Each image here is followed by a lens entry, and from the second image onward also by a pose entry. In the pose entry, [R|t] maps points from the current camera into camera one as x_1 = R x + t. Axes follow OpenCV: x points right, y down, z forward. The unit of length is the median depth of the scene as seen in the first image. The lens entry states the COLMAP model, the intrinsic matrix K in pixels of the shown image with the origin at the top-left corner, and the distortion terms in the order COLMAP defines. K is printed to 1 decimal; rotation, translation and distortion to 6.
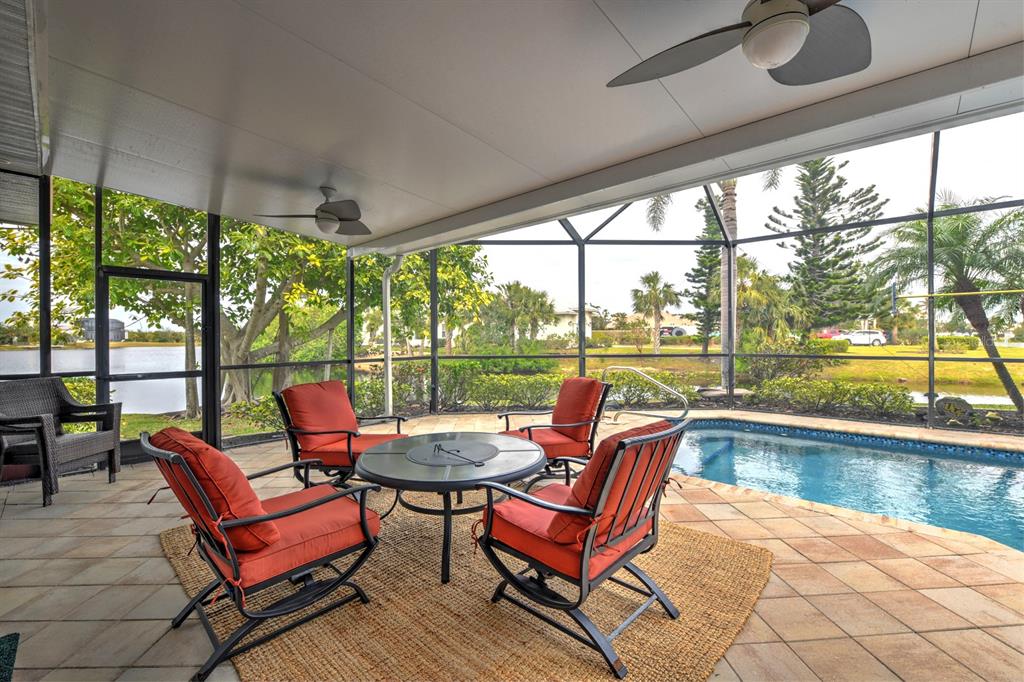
lens RADIAL K [[431.9, 0, 506.3], [0, 431.9, 340.8], [0, 0, 1]] dist [-0.002700, -0.001775]
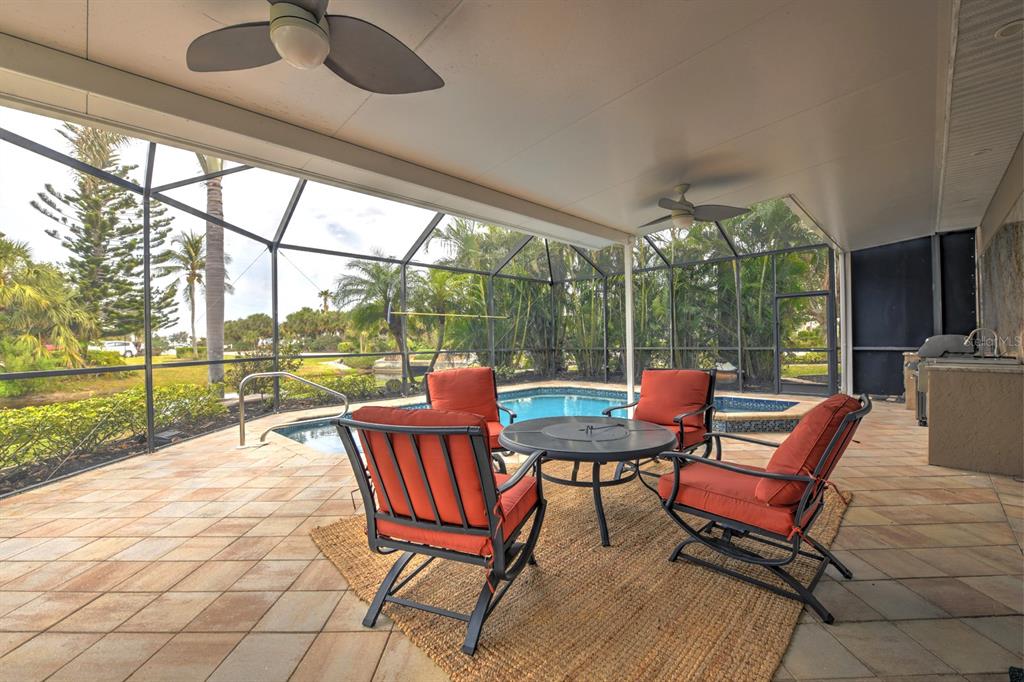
lens RADIAL K [[431.9, 0, 508.9], [0, 431.9, 343.7], [0, 0, 1]] dist [-0.002700, -0.001775]
pose [[0.080164, 0.004920, 0.996770, -0.108545], [0.017522, 0.999826, -0.006344, 0.003967], [-0.996628, 0.017974, 0.080064, 0.104255]]
